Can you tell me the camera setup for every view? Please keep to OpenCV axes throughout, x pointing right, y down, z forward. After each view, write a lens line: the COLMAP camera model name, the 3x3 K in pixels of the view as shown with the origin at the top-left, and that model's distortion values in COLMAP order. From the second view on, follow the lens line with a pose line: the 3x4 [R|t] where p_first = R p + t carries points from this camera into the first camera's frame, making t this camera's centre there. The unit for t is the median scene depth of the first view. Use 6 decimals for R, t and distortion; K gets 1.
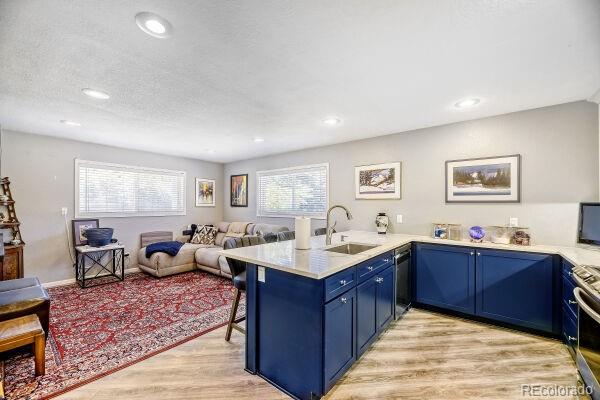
lens RADIAL K [[242.1, 0, 295.6], [0, 242.1, 206.3], [0, 0, 1]] dist [0.020316, -0.001659]
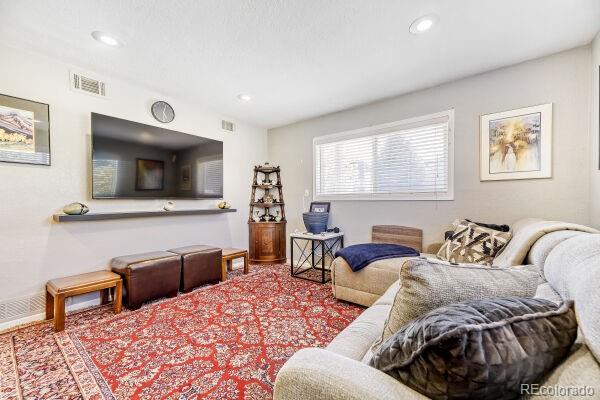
lens RADIAL K [[242.1, 0, 297.7], [0, 242.1, 204.9], [0, 0, 1]] dist [0.020316, -0.001659]
pose [[0.036232, 0.006354, -0.999323, 0.030854], [0.000512, 0.999980, 0.006377, 0.058631], [0.999343, -0.000742, 0.036228, 0.899843]]
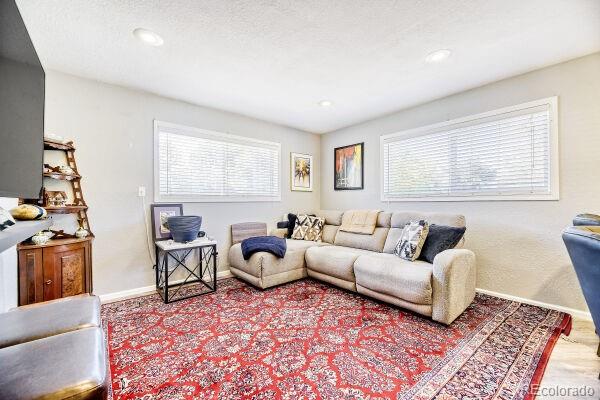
lens RADIAL K [[242.1, 0, 302.8], [0, 242.1, 201.4], [0, 0, 1]] dist [0.020316, -0.001659]
pose [[0.984484, -0.011685, -0.175086, -0.338722], [0.010939, 0.999927, -0.005226, 0.054836], [0.175134, 0.003230, 0.984539, 0.366158]]
